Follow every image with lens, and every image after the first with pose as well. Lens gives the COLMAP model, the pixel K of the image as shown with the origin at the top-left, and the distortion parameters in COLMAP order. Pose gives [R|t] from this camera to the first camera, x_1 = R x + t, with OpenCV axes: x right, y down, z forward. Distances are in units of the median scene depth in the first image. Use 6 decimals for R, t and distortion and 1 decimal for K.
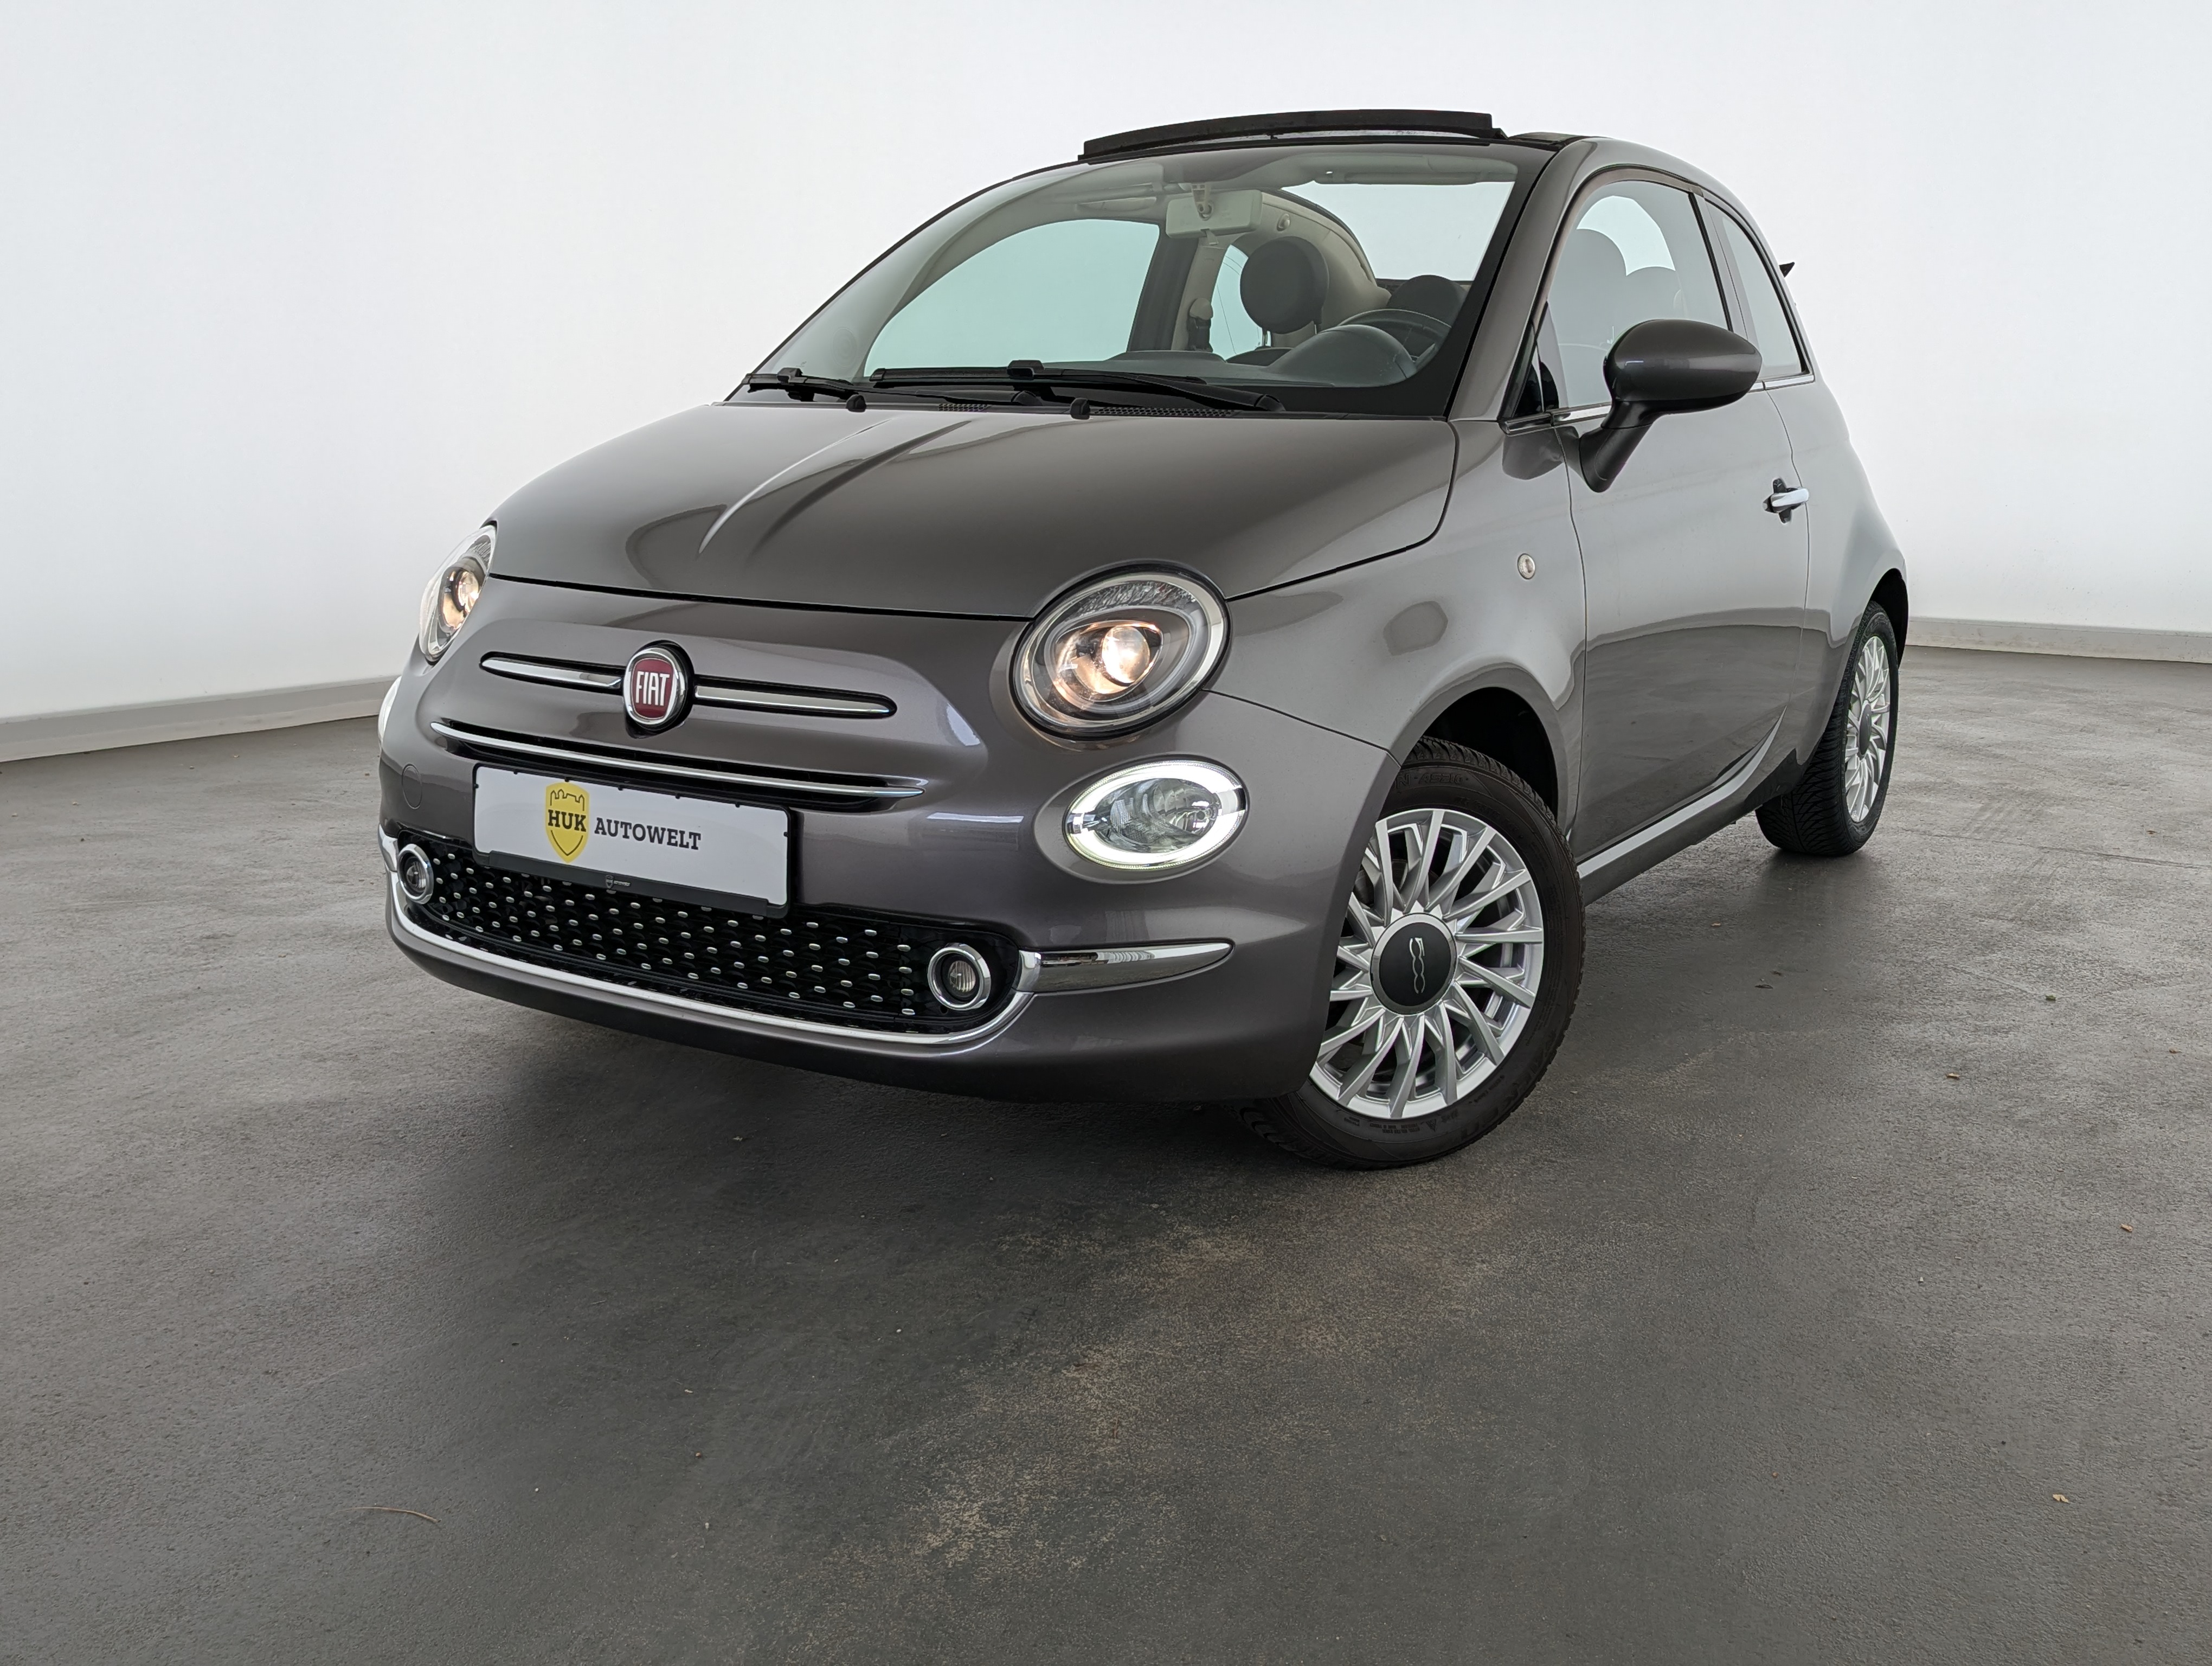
lens RADIAL K [[2055.3, 0, 1158.3], [0, 2055.3, 825.1], [0, 0, 1]] dist [0.041505, -0.006204]
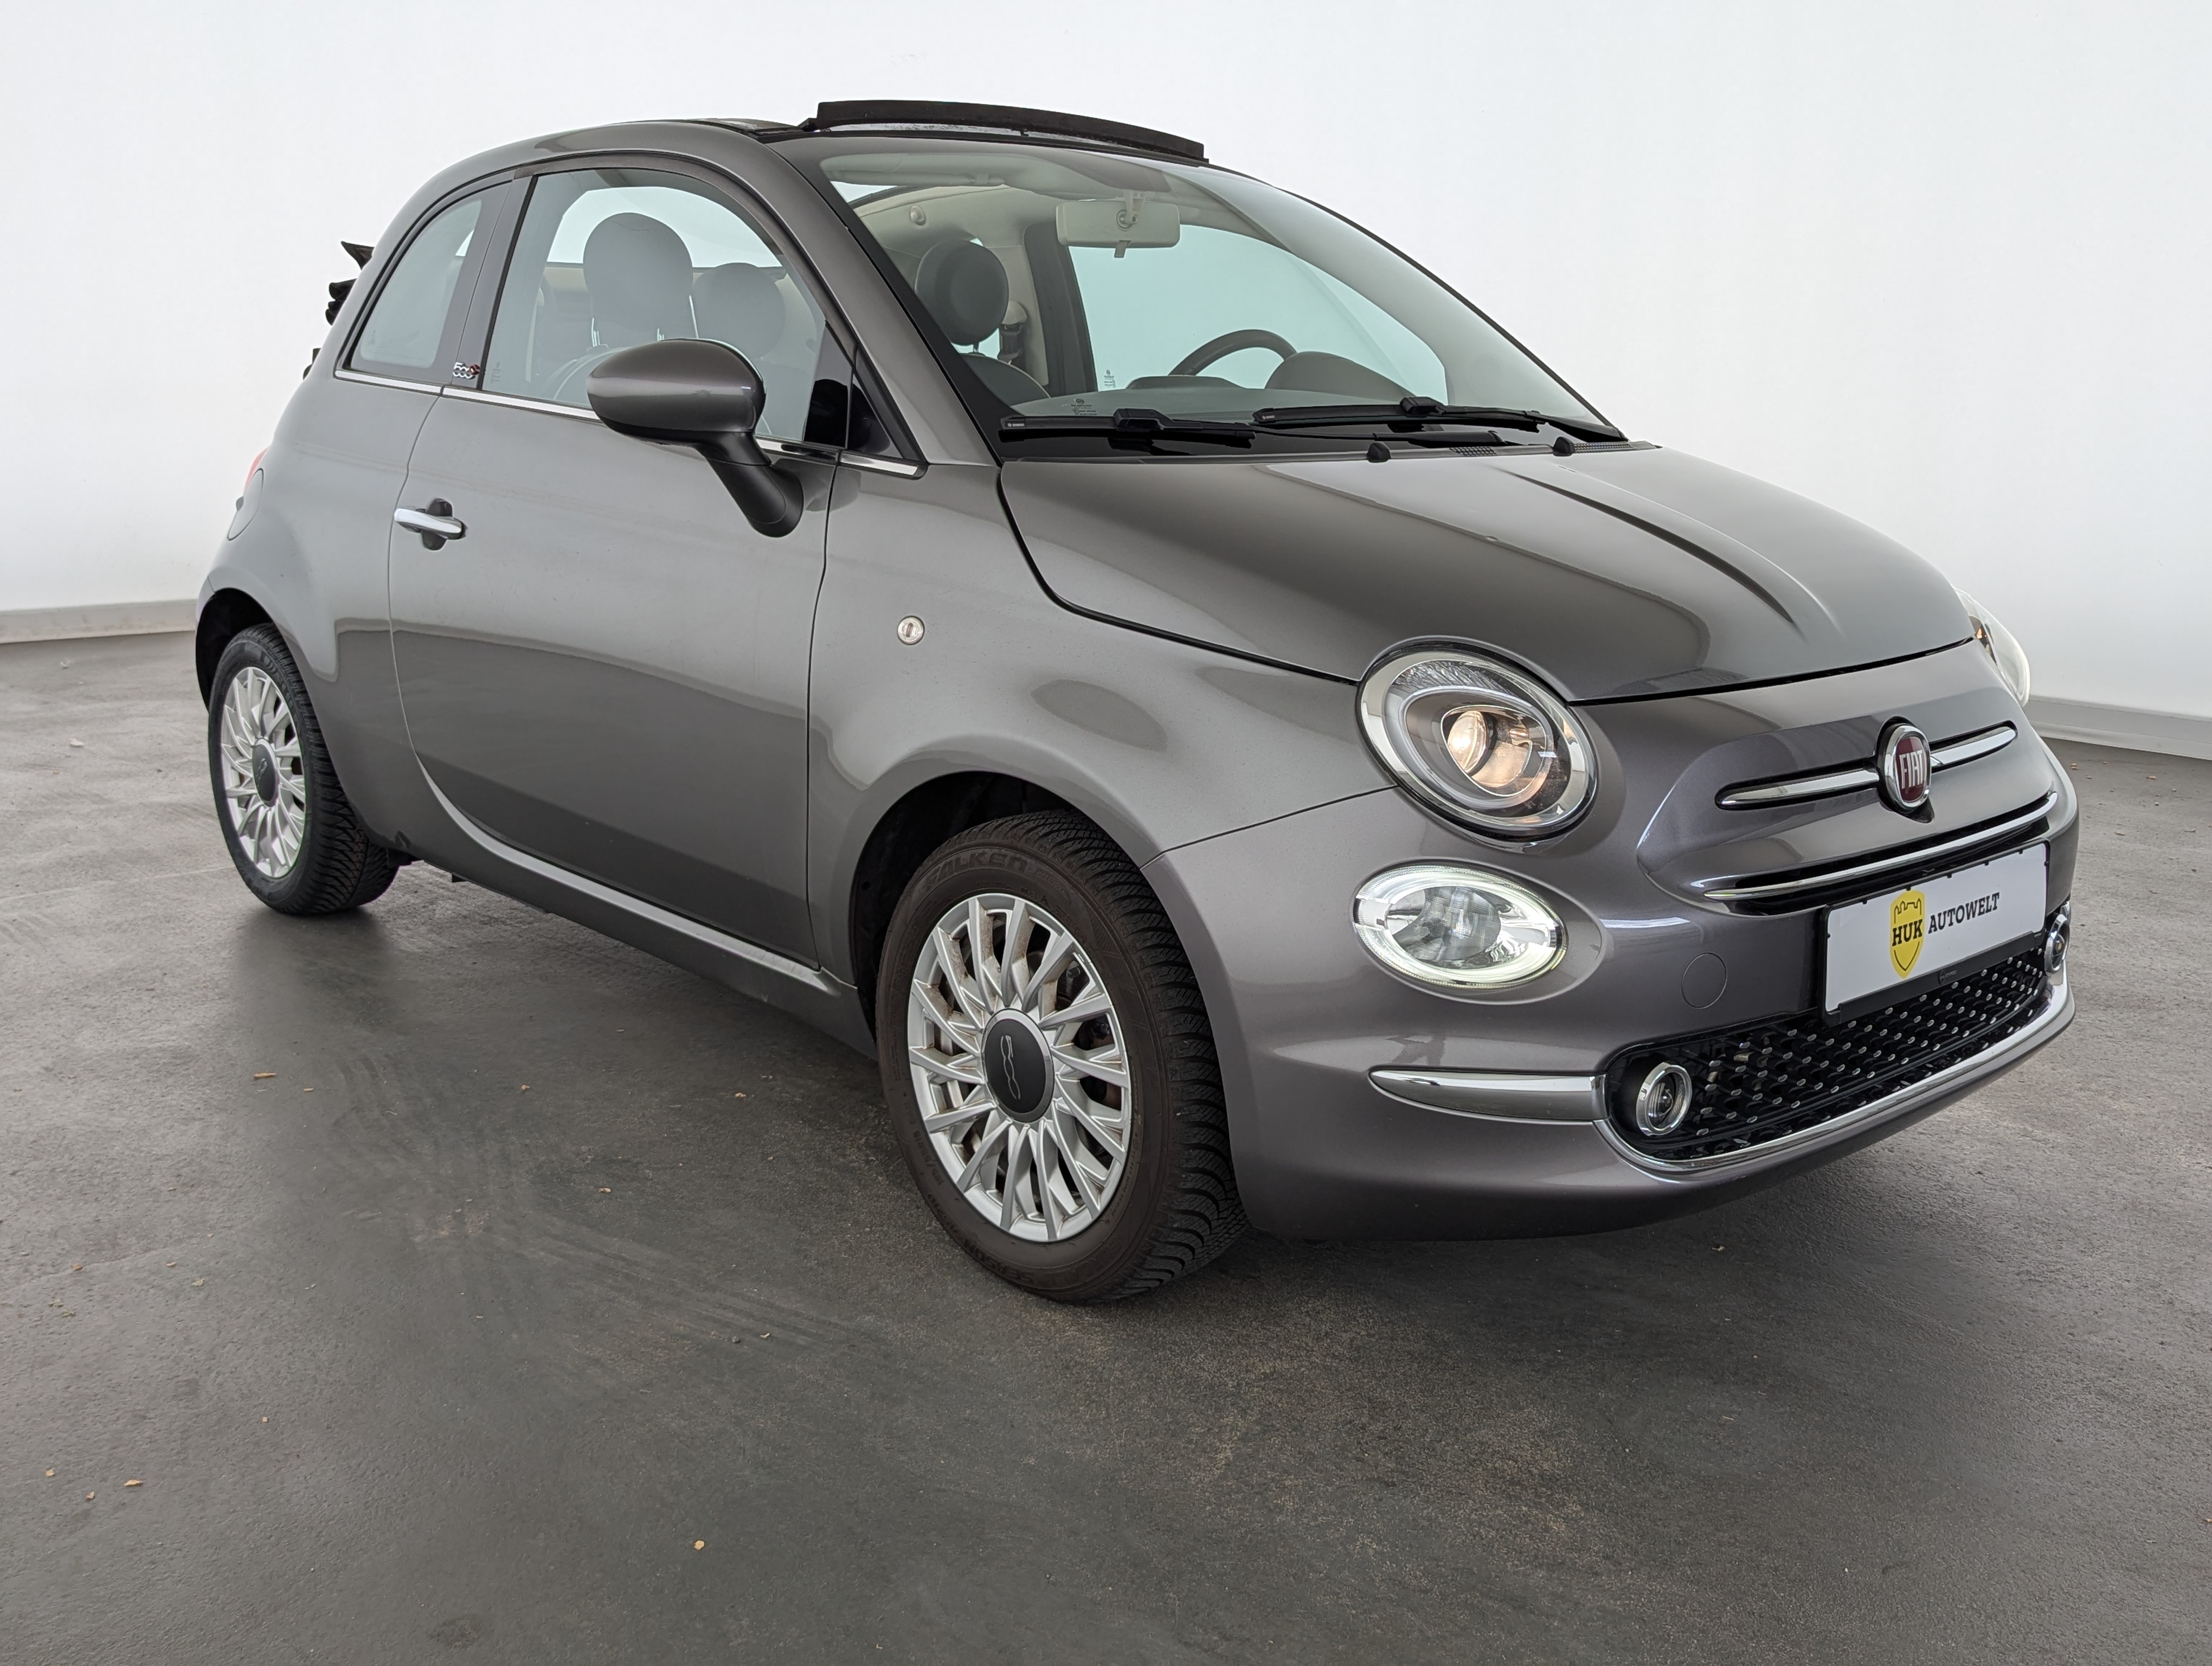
lens RADIAL K [[2040.6, 0, 1106.0], [0, 2040.6, 833.0], [0, 0, 1]] dist [0.050944, -0.023259]
pose [[0.284343, -0.221134, 0.932871, -1.232181], [0.190321, 0.966690, 0.171140, -0.268365], [-0.939642, 0.128883, 0.316958, 1.052039]]
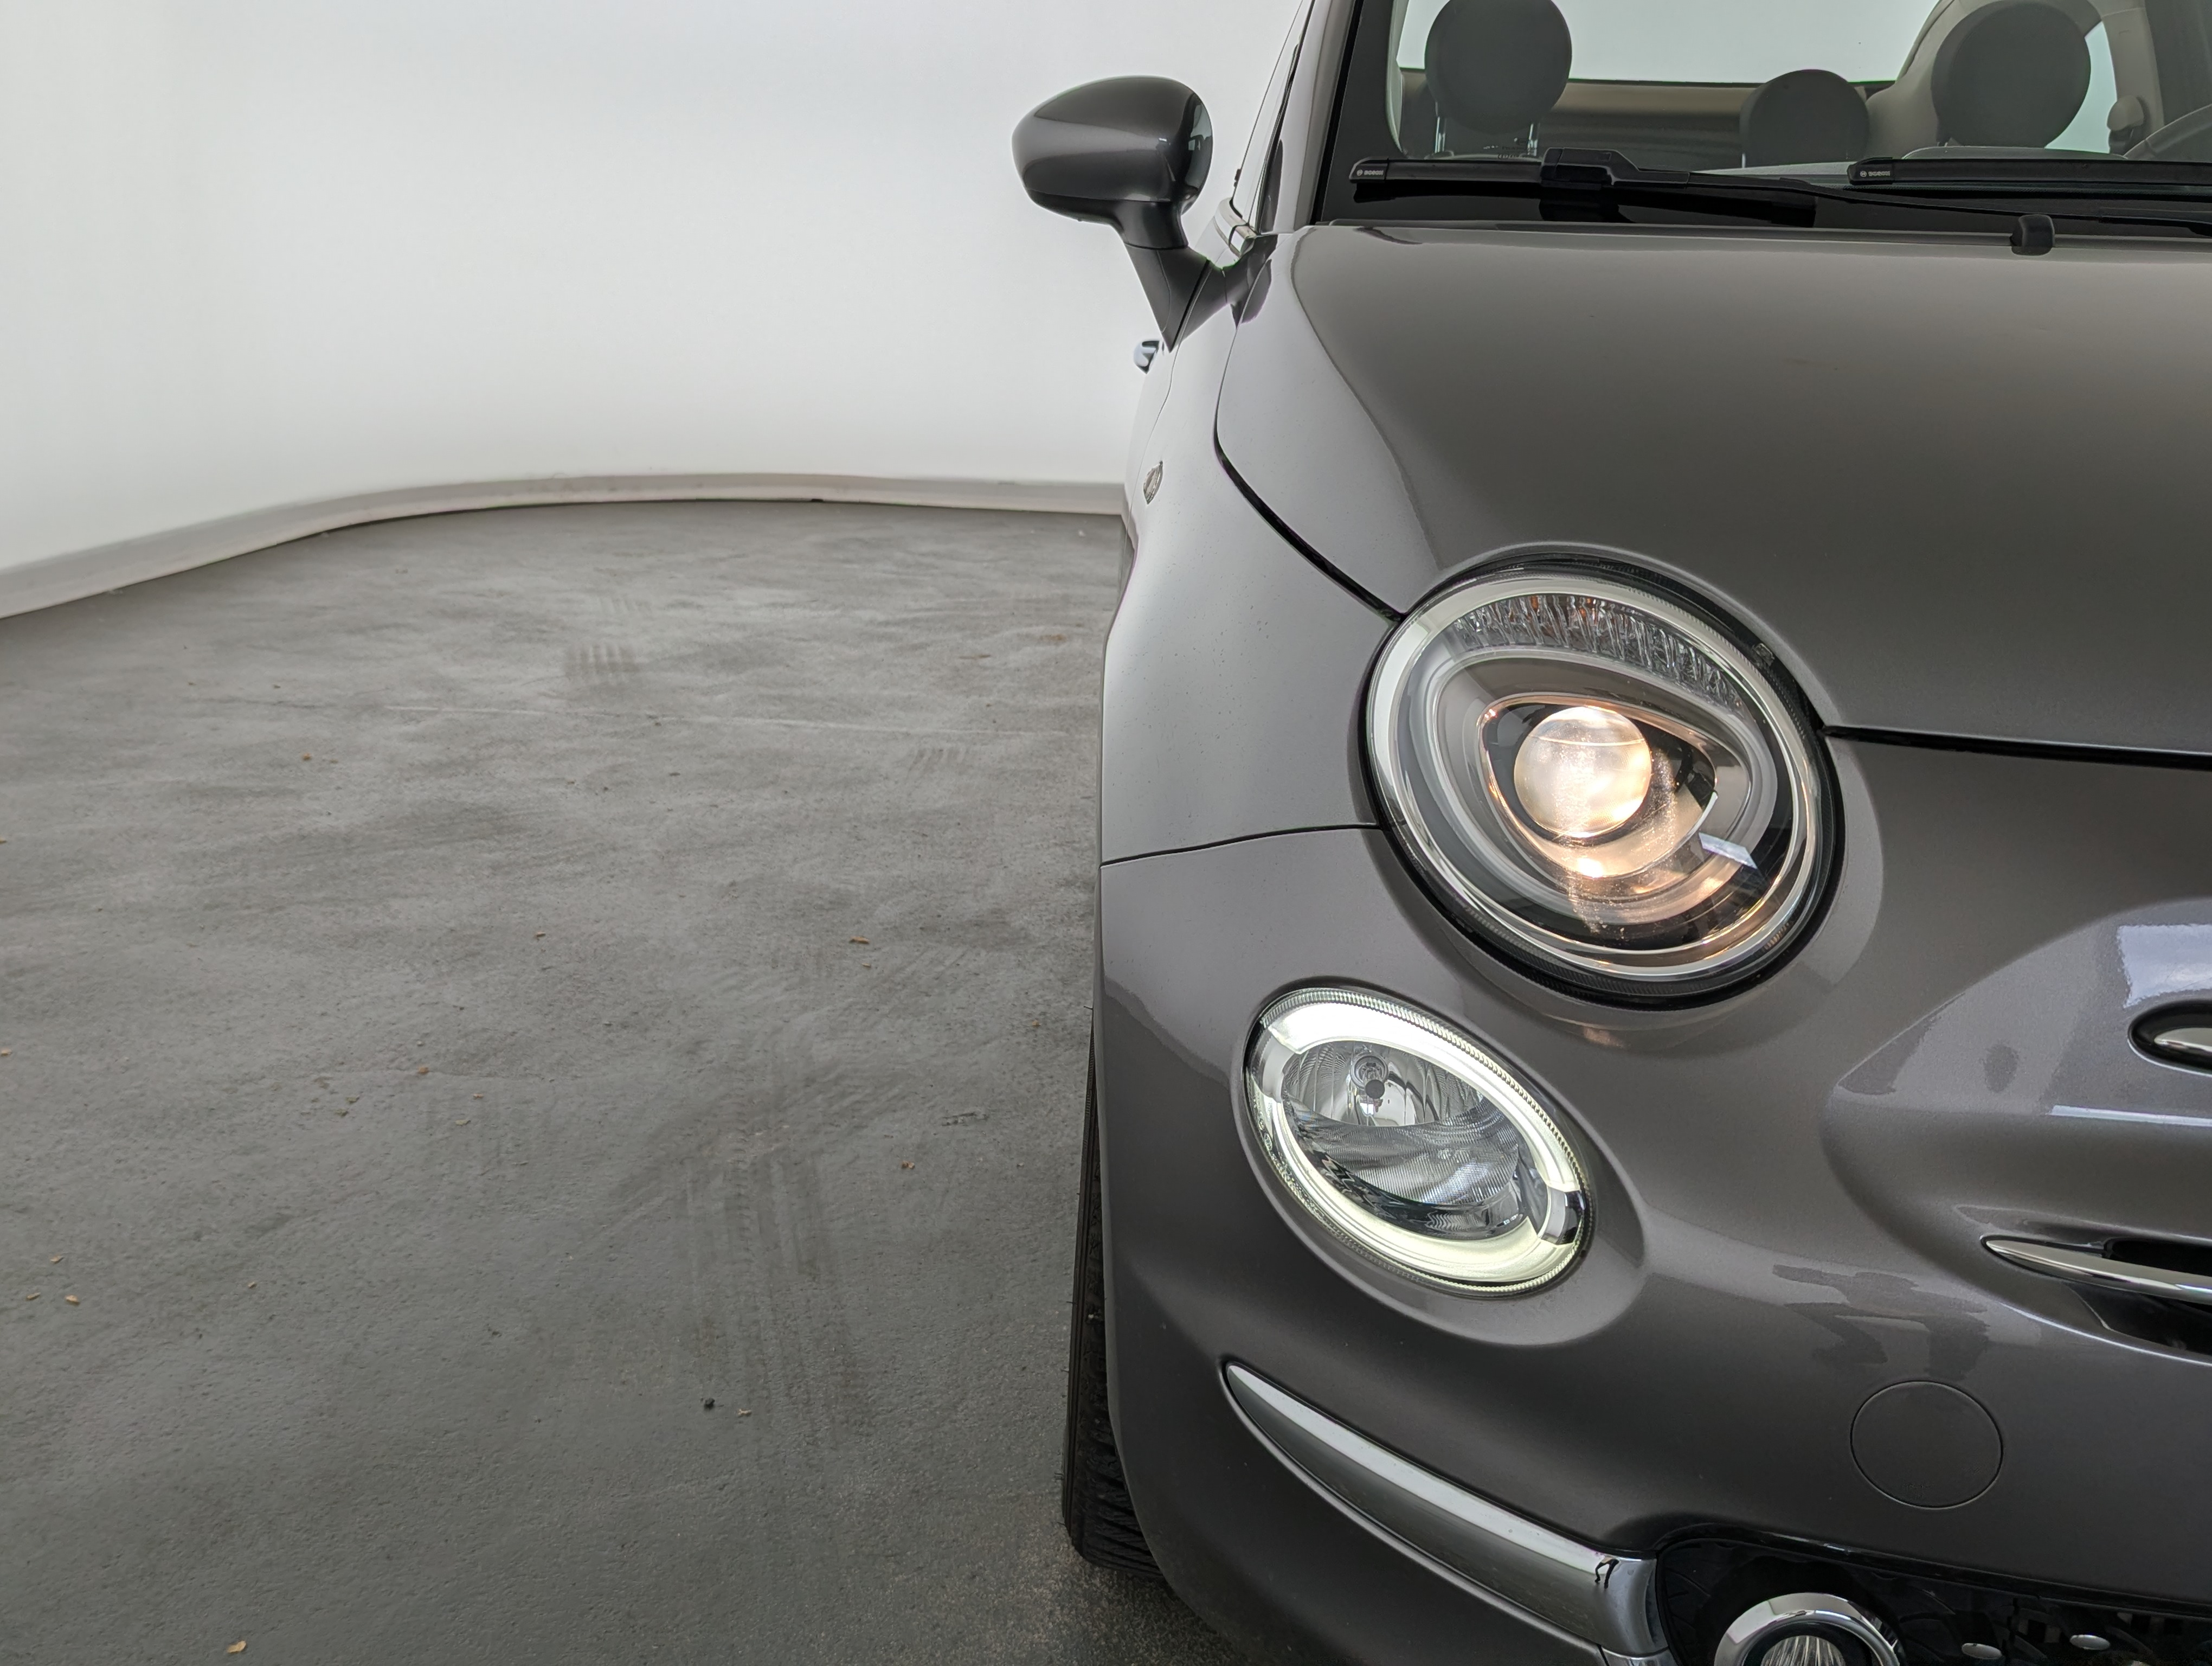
lens RADIAL K [[2055.3, 0, 1158.3], [0, 2055.3, 825.1], [0, 0, 1]] dist [0.041505, -0.006204]
pose [[0.857965, -0.108577, 0.502102, -0.667410], [0.071992, 0.993176, 0.091752, -0.163742], [-0.508638, -0.042573, 0.859927, 0.867735]]
